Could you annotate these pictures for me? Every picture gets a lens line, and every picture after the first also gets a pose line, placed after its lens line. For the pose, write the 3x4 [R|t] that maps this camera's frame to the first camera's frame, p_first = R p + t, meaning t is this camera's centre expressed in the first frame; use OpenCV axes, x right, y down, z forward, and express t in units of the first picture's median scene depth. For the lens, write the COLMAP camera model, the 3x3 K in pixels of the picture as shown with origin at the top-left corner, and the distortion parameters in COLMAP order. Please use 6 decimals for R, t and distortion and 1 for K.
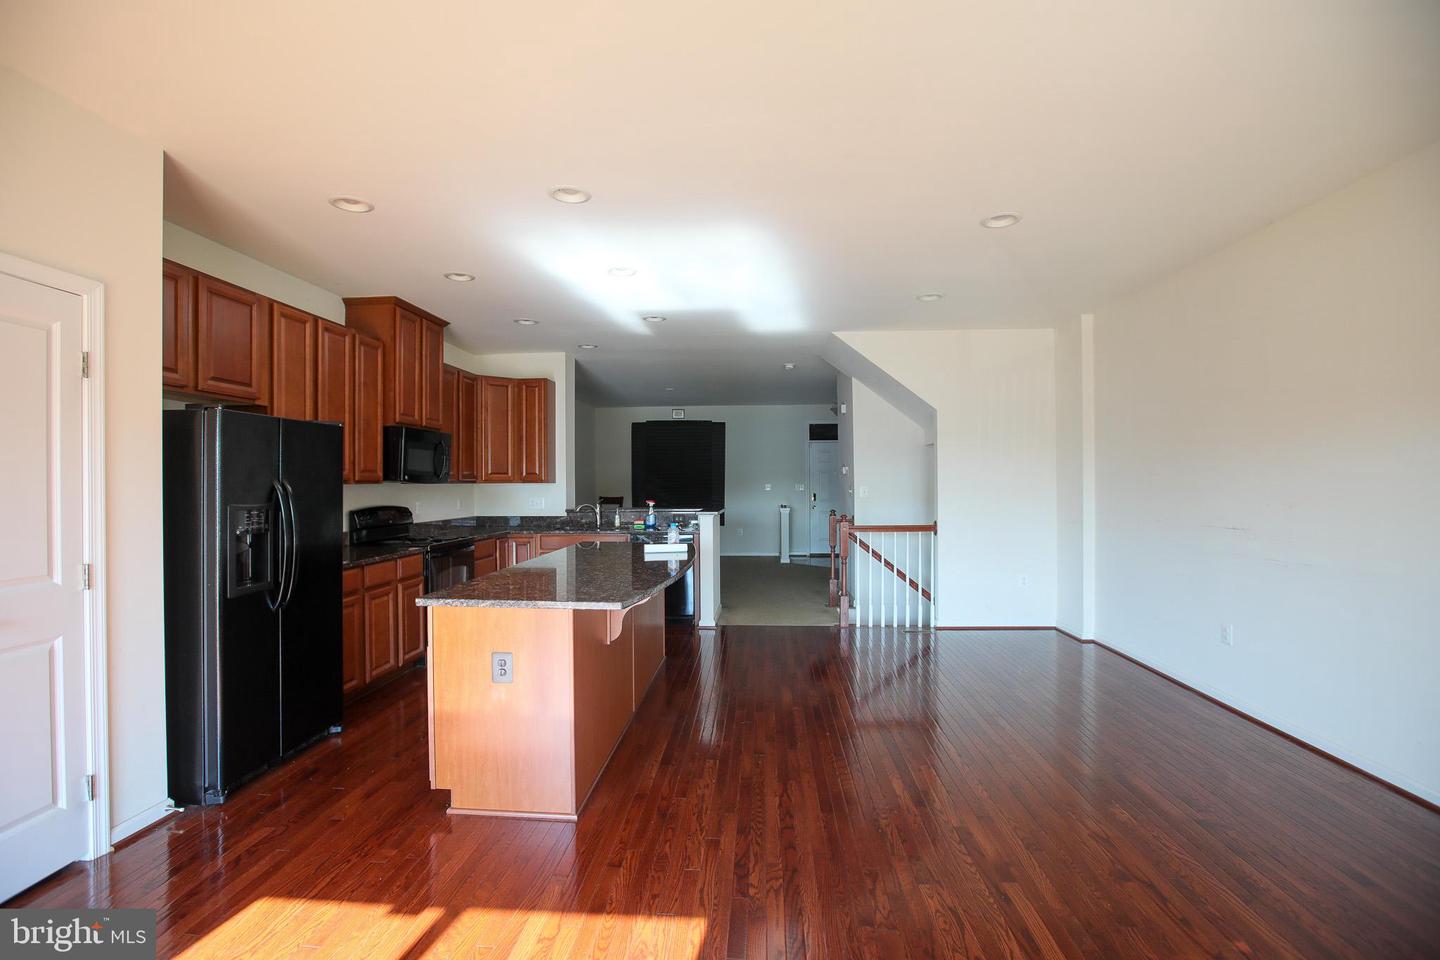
lens RADIAL K [[665.2, 0, 711.8], [0, 665.2, 483.2], [0, 0, 1]] dist [-0.030545, 0.008581]
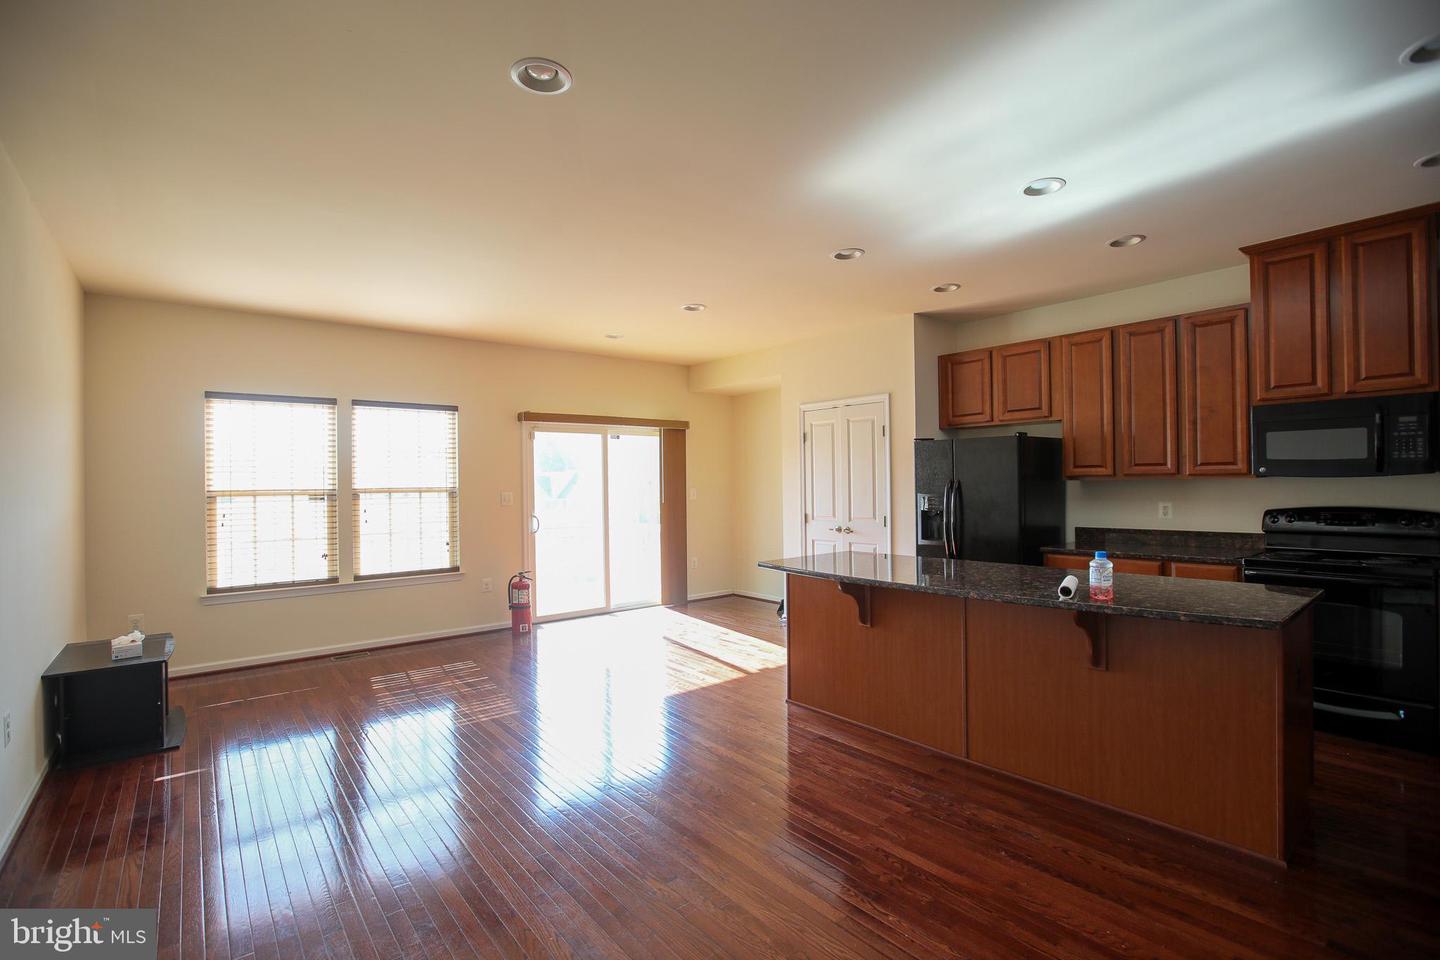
lens RADIAL K [[665.2, 0, 710.1], [0, 665.2, 483.6], [0, 0, 1]] dist [-0.030545, 0.008581]
pose [[-0.736691, 0.006389, -0.676199, 0.551892], [0.009419, 0.999955, -0.000815, 0.002049], [0.676163, -0.006970, -0.736719, 1.155634]]
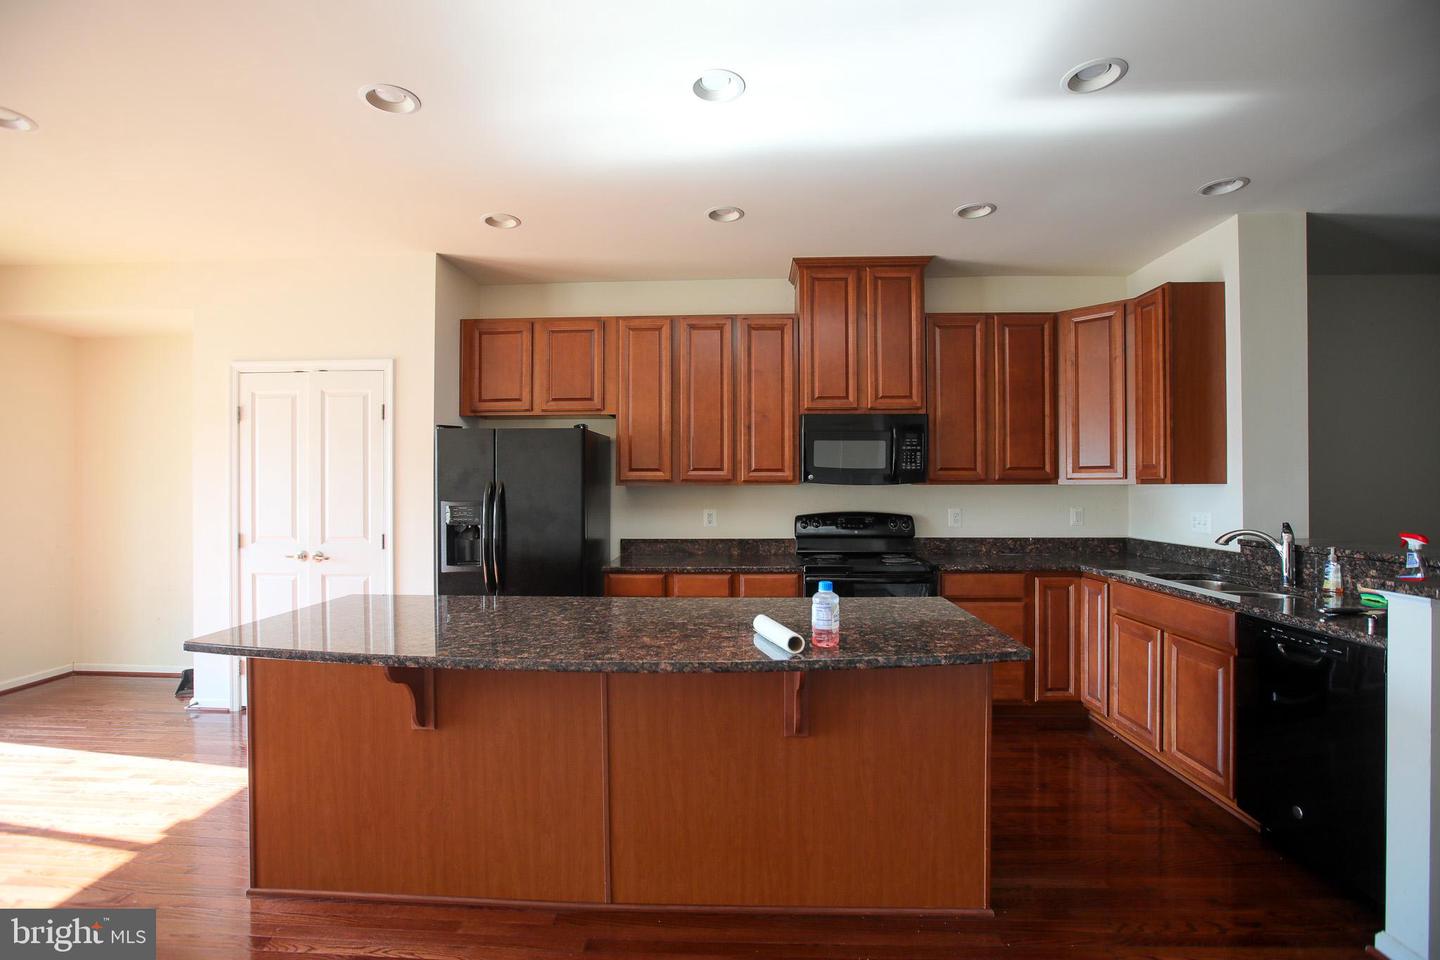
lens RADIAL K [[665.2, 0, 717.6], [0, 665.2, 485.2], [0, 0, 1]] dist [-0.030545, 0.008581]
pose [[0.010687, -0.002237, -0.999940, 0.349036], [-0.000745, 0.999997, -0.002245, 0.002926], [0.999943, 0.000769, 0.010685, 0.900882]]
